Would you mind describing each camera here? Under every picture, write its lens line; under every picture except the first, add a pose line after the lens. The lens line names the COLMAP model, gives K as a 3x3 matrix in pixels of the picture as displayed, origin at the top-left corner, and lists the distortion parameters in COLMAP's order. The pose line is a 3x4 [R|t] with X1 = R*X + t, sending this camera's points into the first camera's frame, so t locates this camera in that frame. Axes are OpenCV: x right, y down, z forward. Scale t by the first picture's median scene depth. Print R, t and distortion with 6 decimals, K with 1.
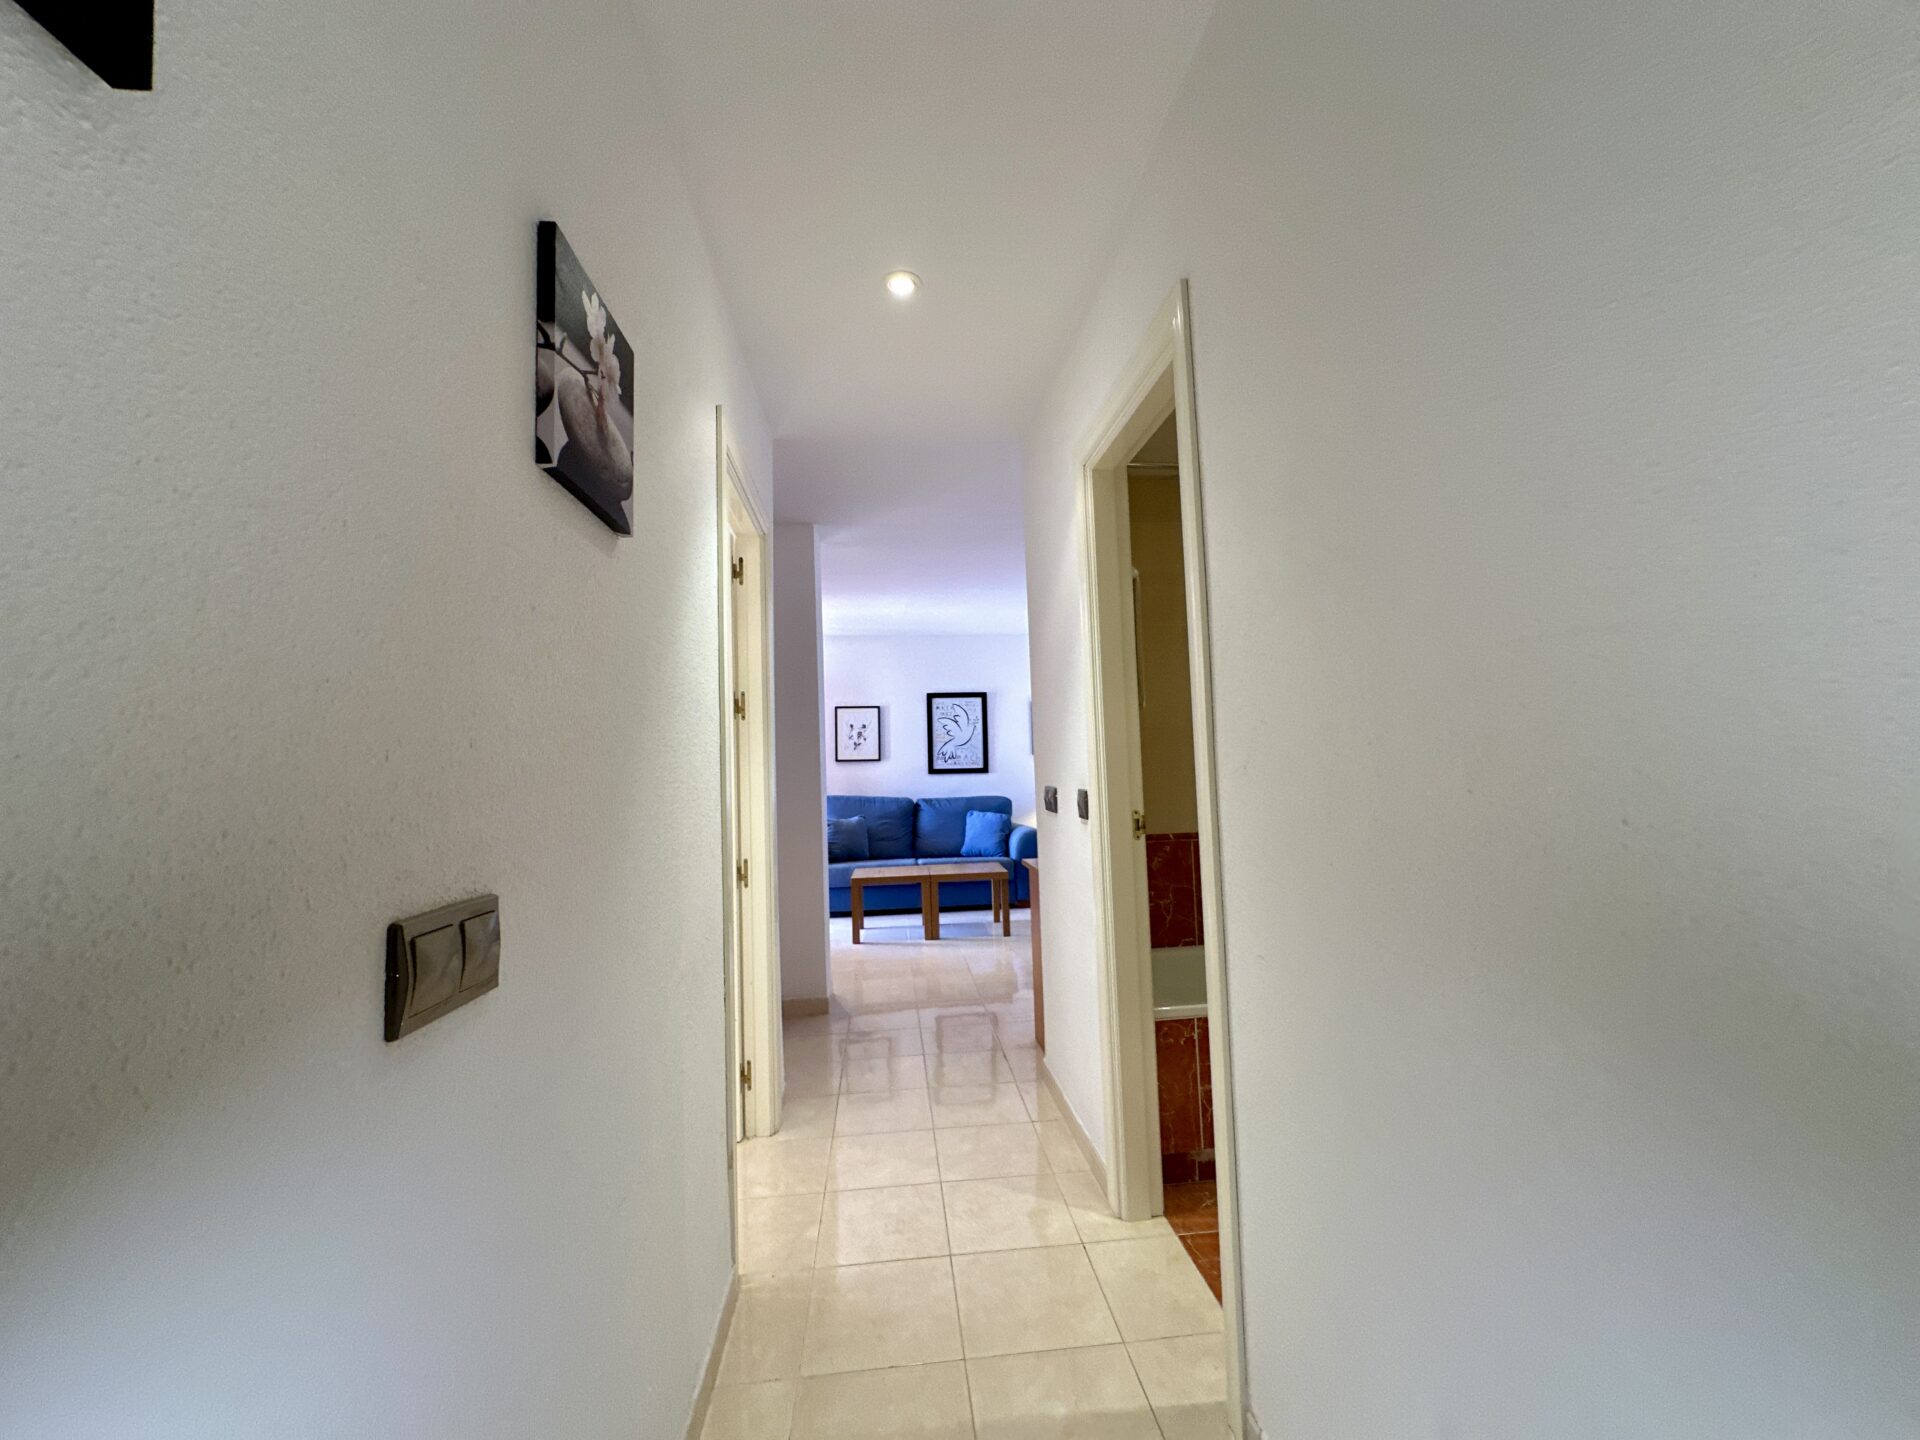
lens RADIAL K [[764.2, 0, 958.2], [0, 764.2, 718.1], [0, 0, 1]] dist [-0.003278, 0.000940]
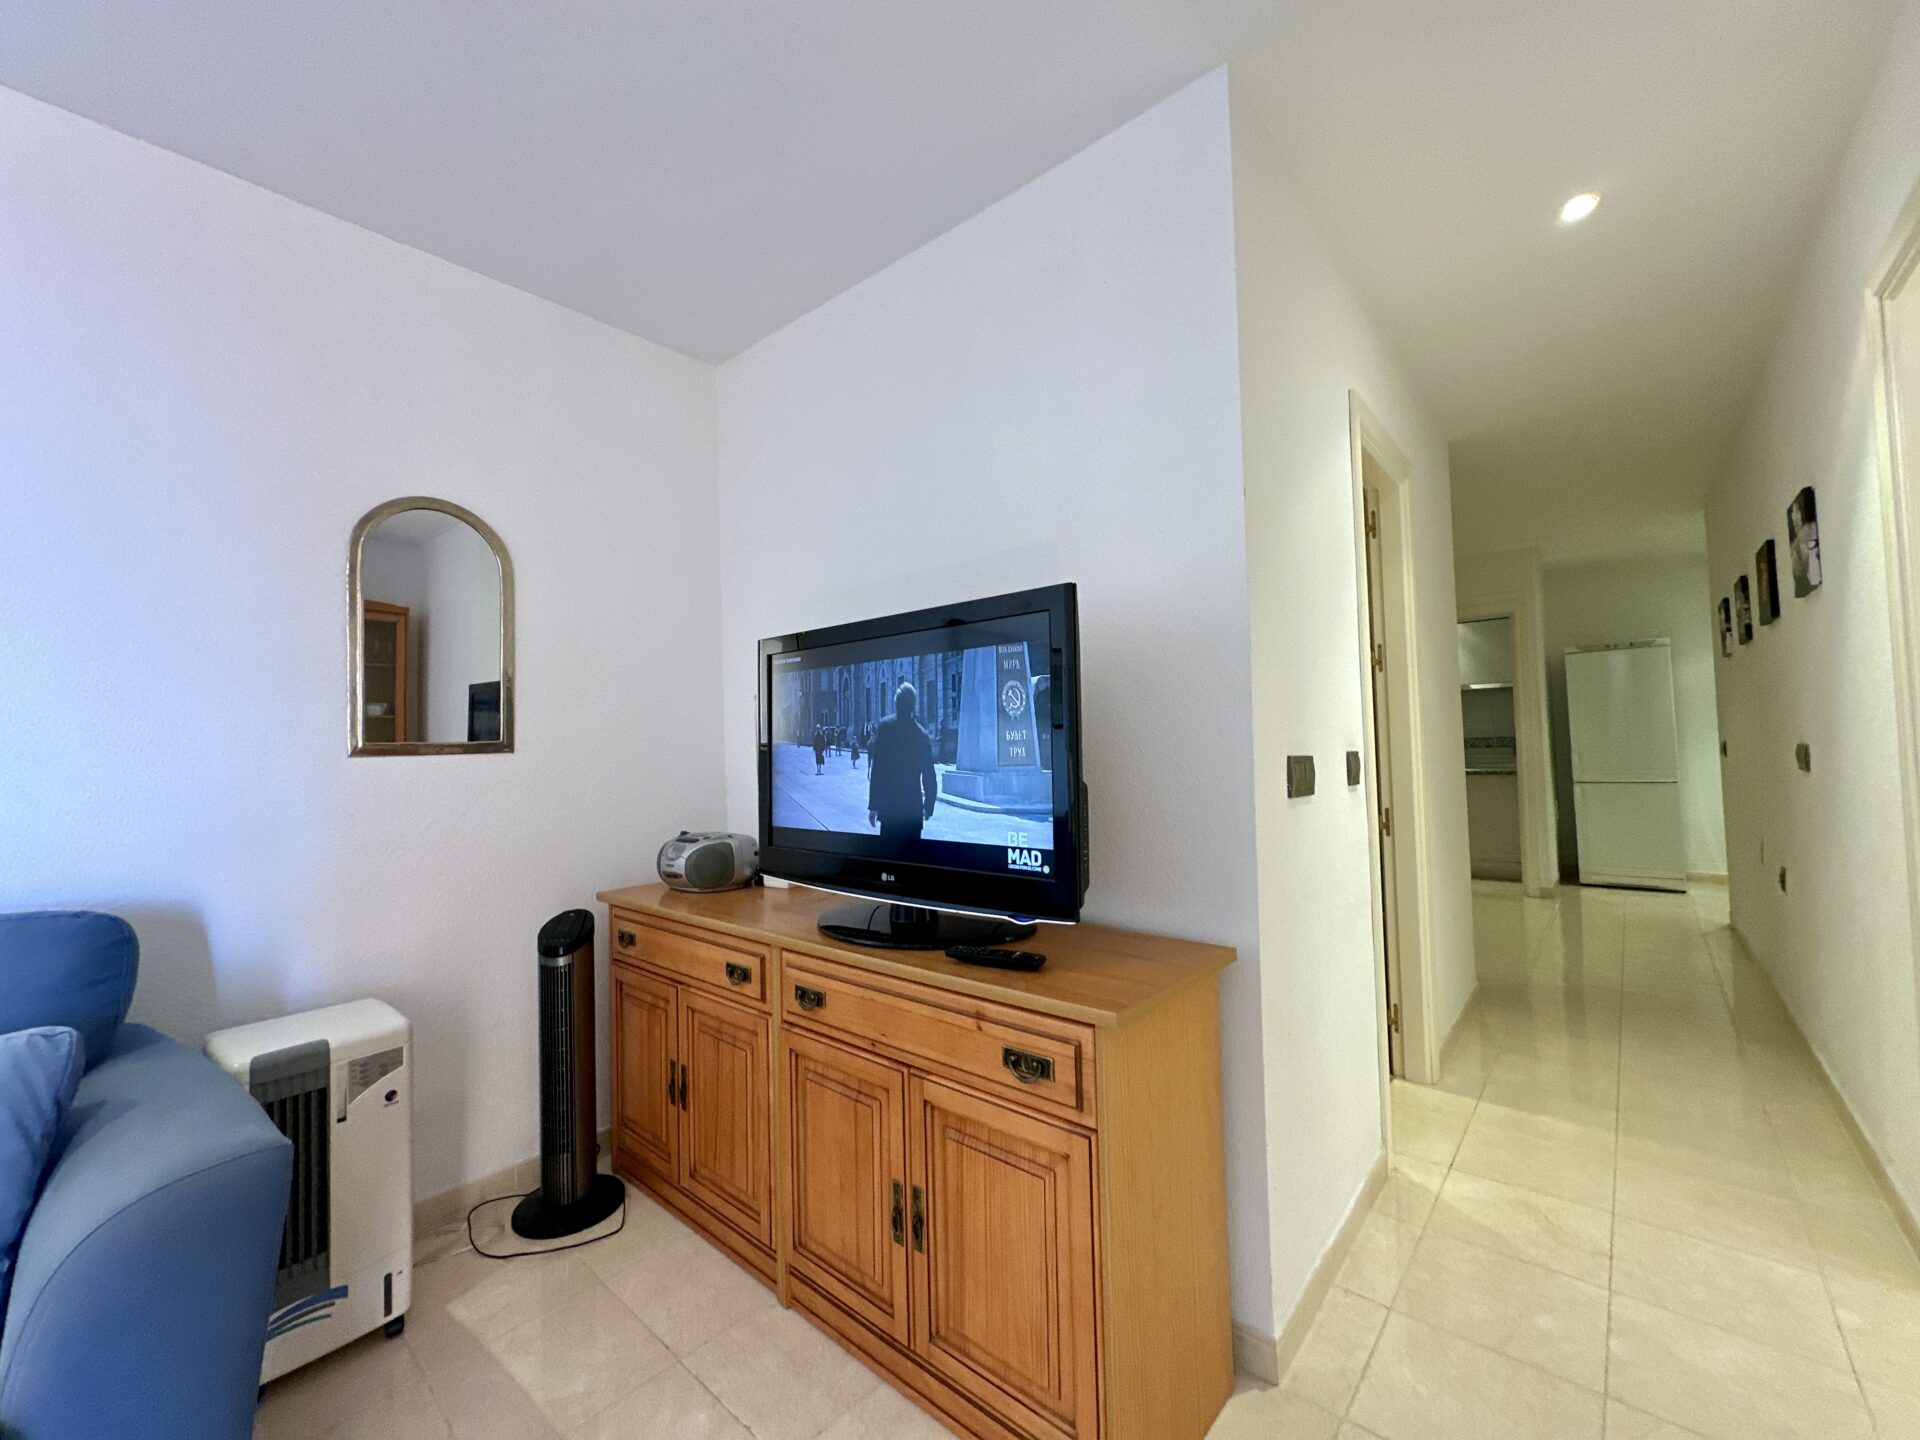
lens RADIAL K [[764.2, 0, 963.6], [0, 764.2, 720.7], [0, 0, 1]] dist [-0.003278, 0.000940]
pose [[-0.684149, 0.078864, 0.725066, -0.053116], [0.002248, 0.994360, -0.106034, 0.048390], [-0.729339, -0.070913, -0.680468, 0.616816]]
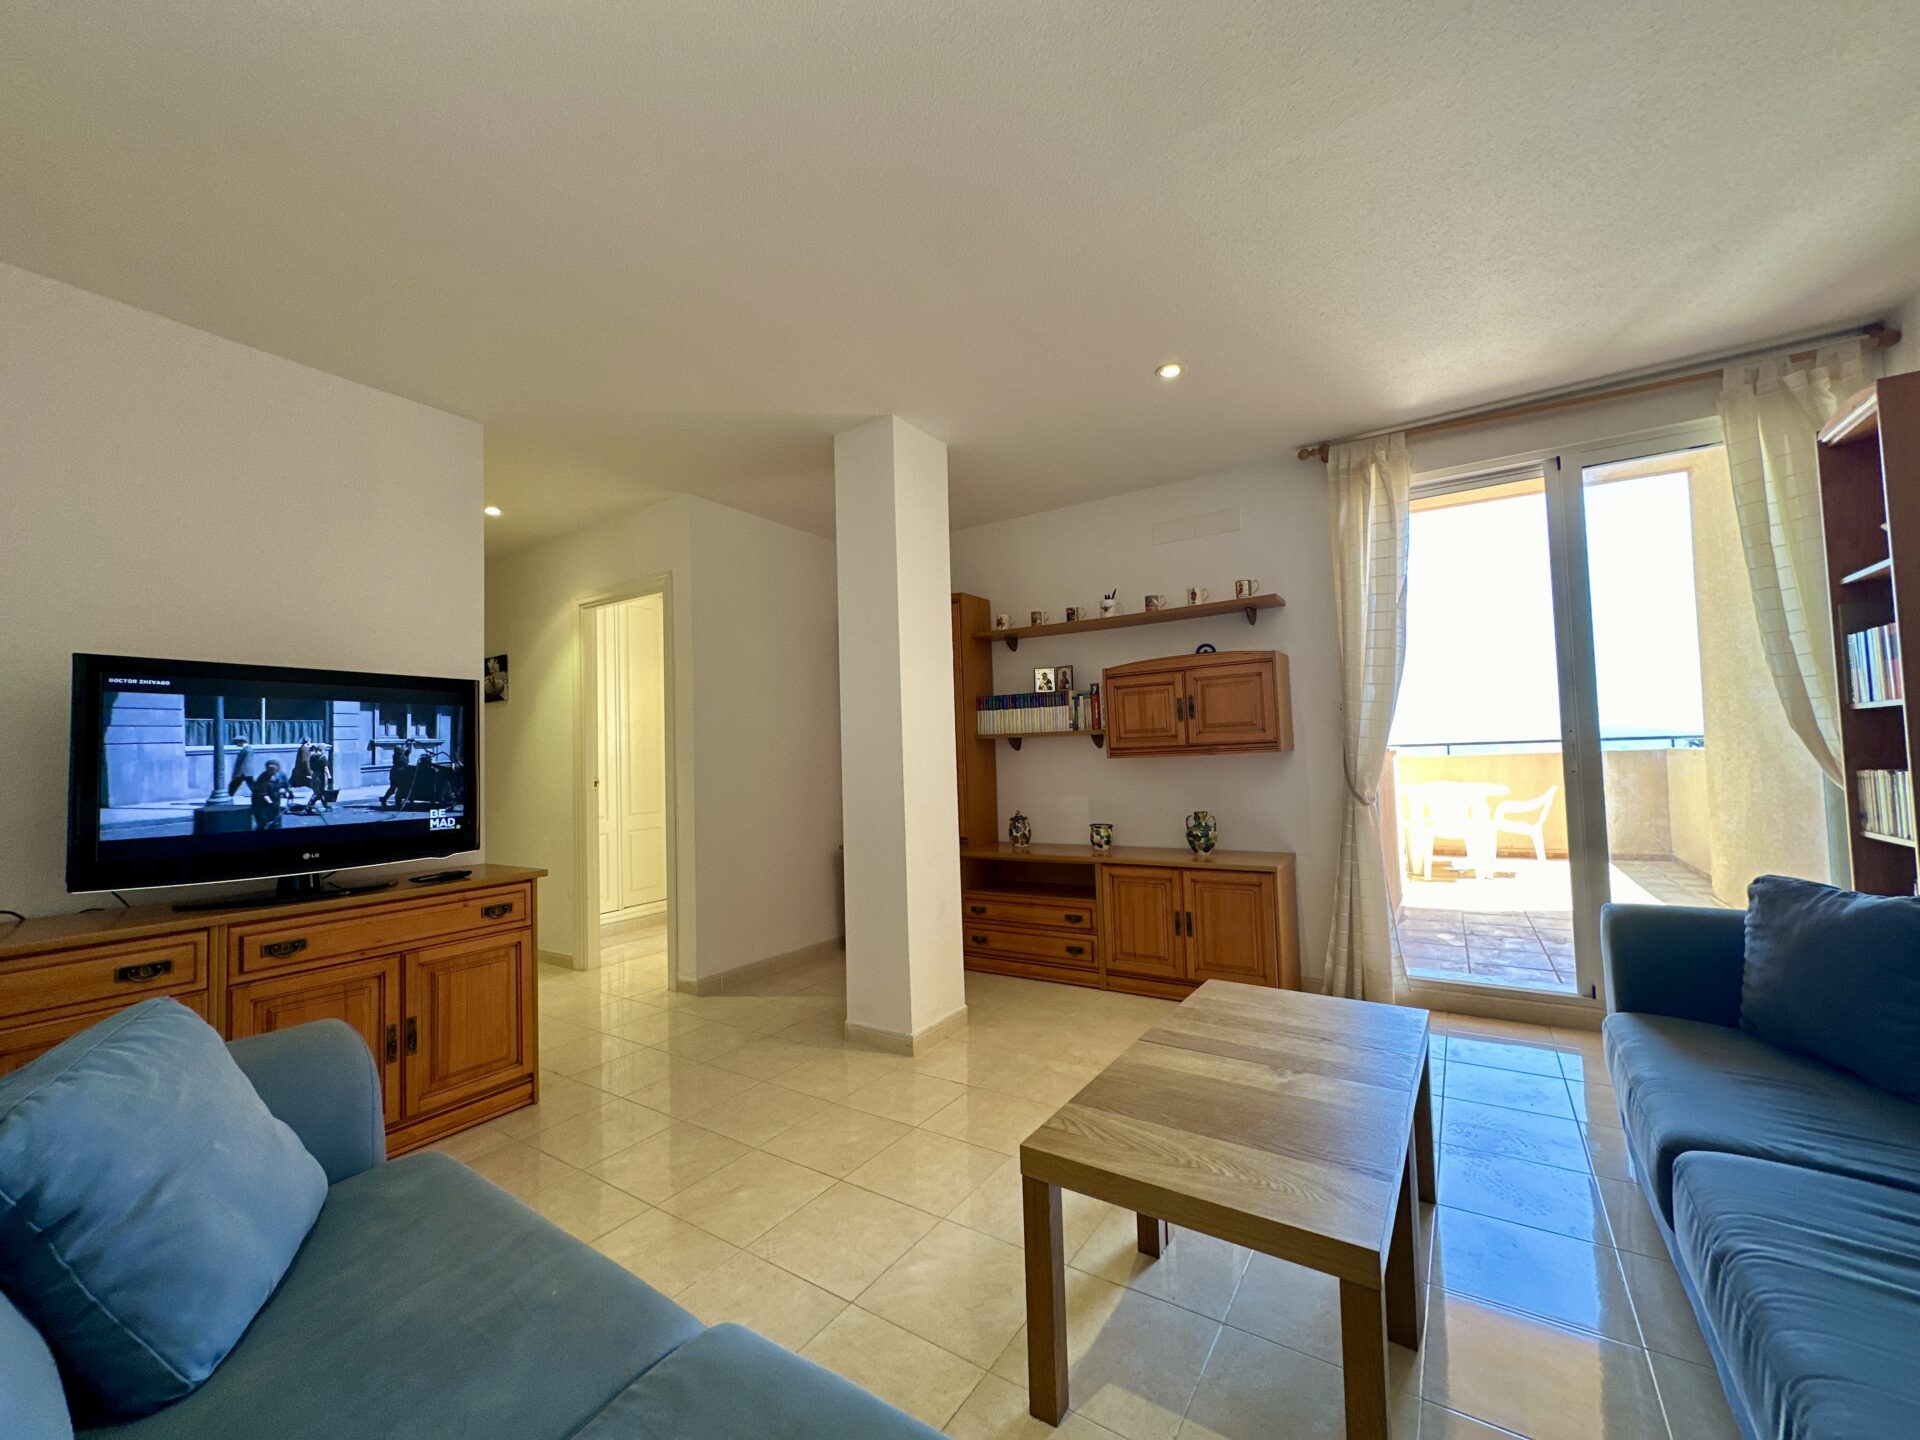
lens RADIAL K [[764.2, 0, 960.9], [0, 764.2, 722.5], [0, 0, 1]] dist [-0.003278, 0.000940]
pose [[-0.625129, 0.016947, -0.780338, 0.203619], [0.099970, 0.993268, -0.058515, 0.060886], [0.774093, -0.114590, -0.622615, 0.883683]]
